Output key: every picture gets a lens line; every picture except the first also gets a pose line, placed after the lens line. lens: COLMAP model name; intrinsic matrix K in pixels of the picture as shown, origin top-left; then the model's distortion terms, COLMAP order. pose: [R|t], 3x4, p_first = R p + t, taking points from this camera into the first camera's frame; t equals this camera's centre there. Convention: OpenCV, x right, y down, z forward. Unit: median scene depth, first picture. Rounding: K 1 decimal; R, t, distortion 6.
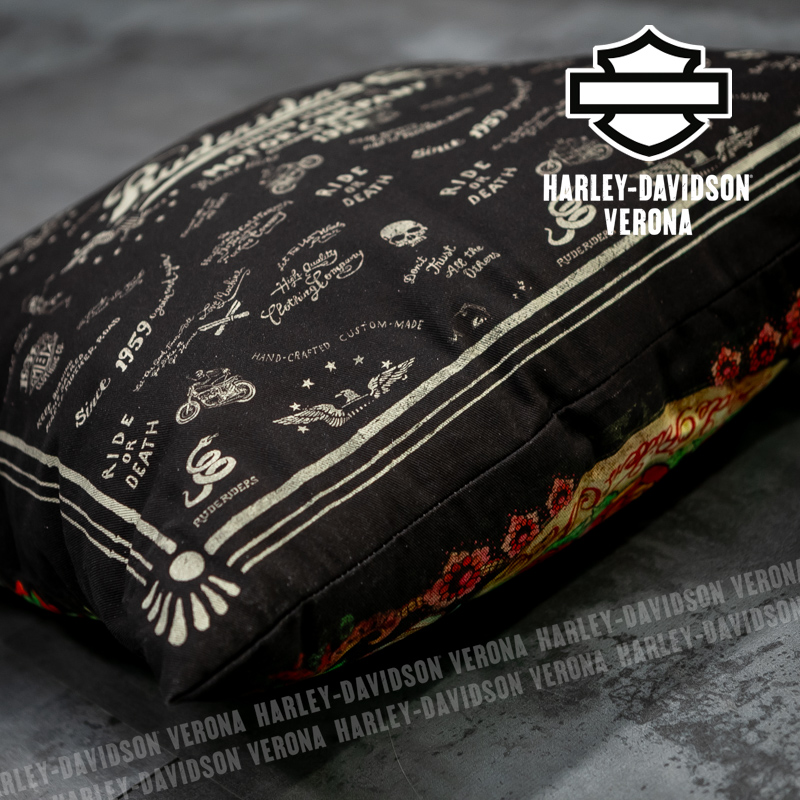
lens RADIAL K [[2356.8, 0, 400.0], [0, 2356.8, 400.0], [0, 0, 1]] dist [-0.020972, -0.479550]
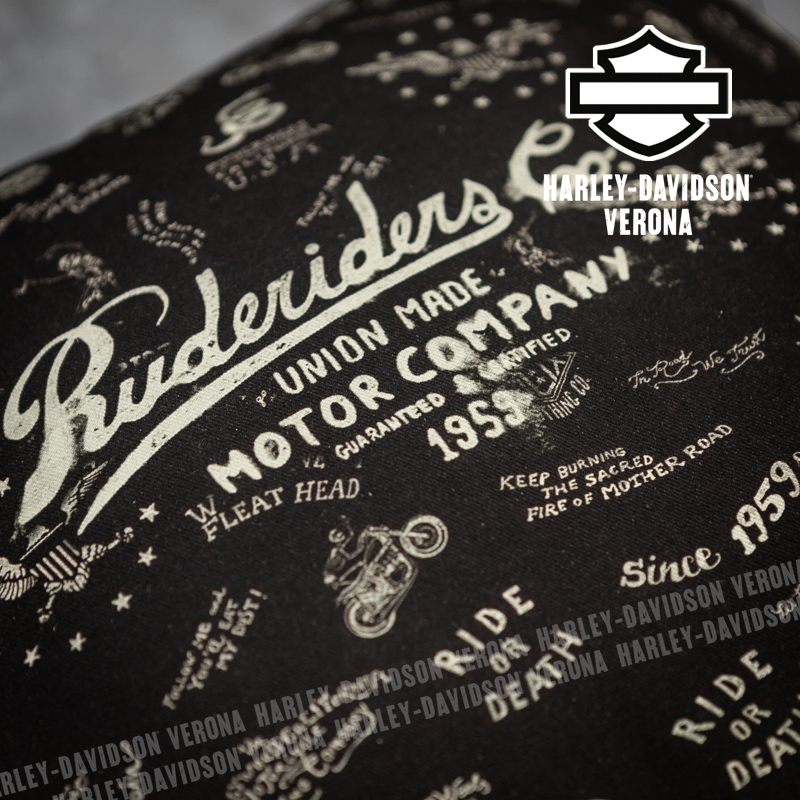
lens RADIAL K [[2356.8, 0, 400.0], [0, 2356.8, 400.0], [0, 0, 1]] dist [-0.020972, -0.479550]
pose [[0.976856, 0.137418, 0.163916, -0.135712], [-0.197439, 0.874072, 0.443864, -0.365629], [-0.082279, -0.465955, 0.880975, 0.568420]]
